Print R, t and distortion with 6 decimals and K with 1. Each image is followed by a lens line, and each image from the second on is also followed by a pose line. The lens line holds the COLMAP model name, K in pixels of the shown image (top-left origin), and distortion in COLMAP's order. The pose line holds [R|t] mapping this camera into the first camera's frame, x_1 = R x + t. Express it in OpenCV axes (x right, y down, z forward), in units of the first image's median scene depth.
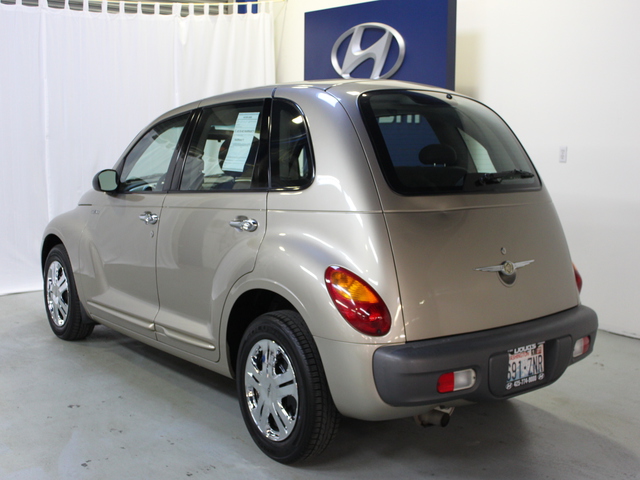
lens RADIAL K [[793.3, 0, 320.0], [0, 793.3, 240.0], [0, 0, 1]] dist [-0.128076, -0.004693]
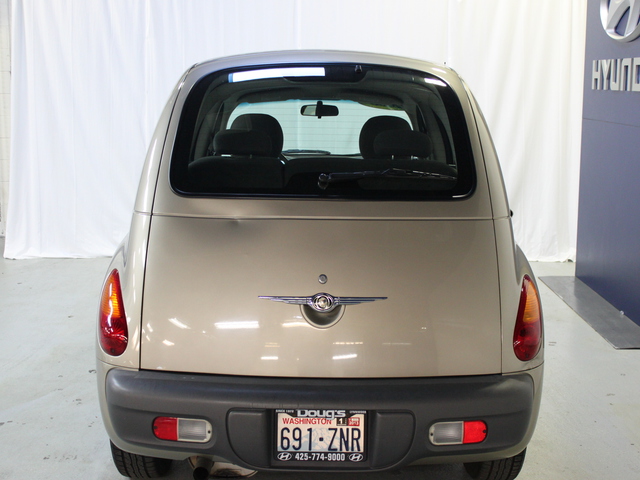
lens RADIAL K [[833.6, 0, 320.0], [0, 833.6, 240.0], [0, 0, 1]] dist [-0.017829, -0.011110]
pose [[0.776194, 0.104659, -0.621747, 0.734306], [-0.079382, 0.994501, 0.068303, -0.078114], [0.625477, -0.003661, 0.780234, 0.389000]]
